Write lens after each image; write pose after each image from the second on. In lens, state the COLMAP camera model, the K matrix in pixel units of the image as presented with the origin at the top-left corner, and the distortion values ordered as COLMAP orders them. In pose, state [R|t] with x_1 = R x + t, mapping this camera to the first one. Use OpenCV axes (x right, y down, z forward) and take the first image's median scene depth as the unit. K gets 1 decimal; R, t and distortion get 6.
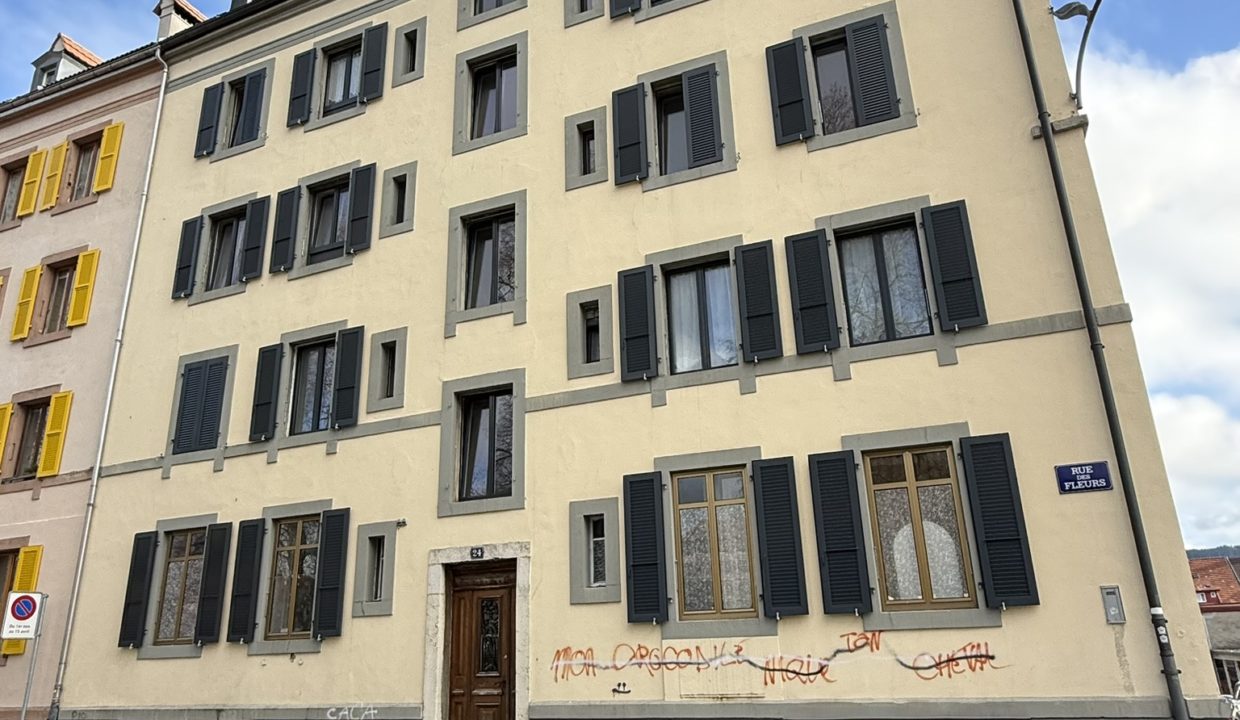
lens RADIAL K [[821.0, 0, 620.0], [0, 821.0, 360.0], [0, 0, 1]] dist [-0.003246, 0.000846]
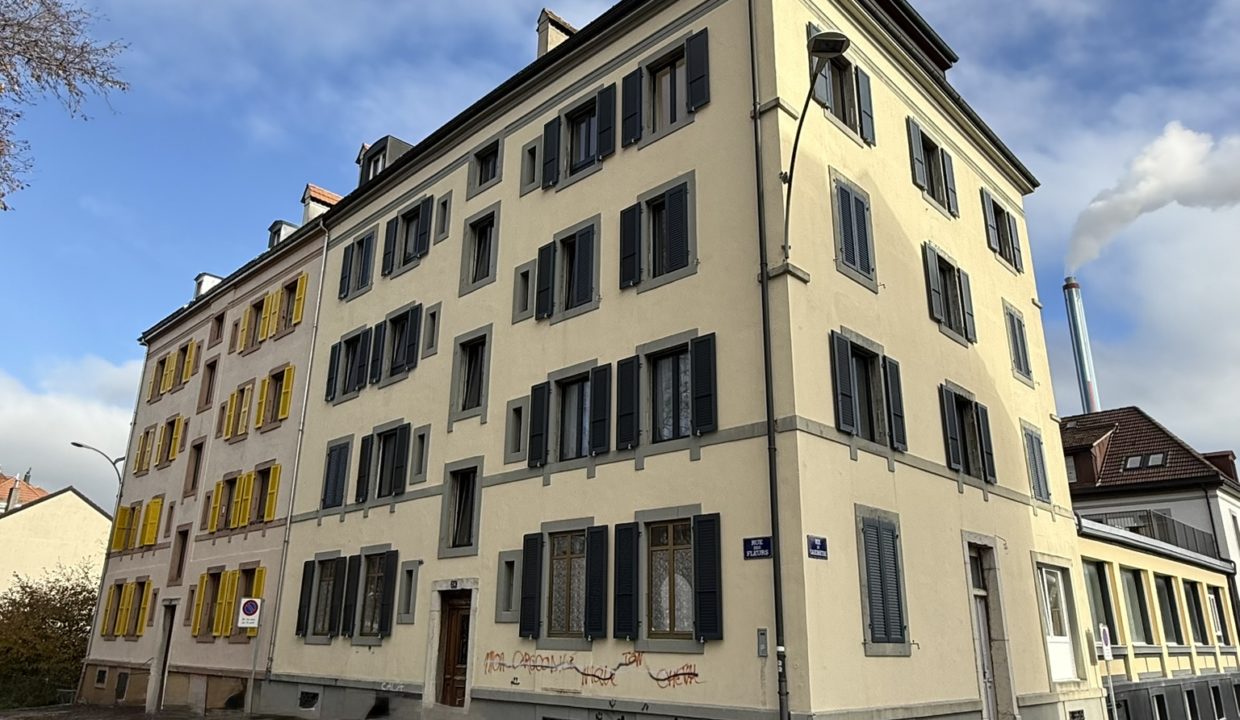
lens RADIAL K [[835.4, 0, 599.1], [0, 835.4, 372.3], [0, 0, 1]] dist [-0.004822, 0.001095]
pose [[0.925334, -0.066257, -0.373320, 0.616624], [0.071141, 0.997466, -0.000696, -0.118336], [0.372420, -0.025914, 0.927702, -0.268282]]
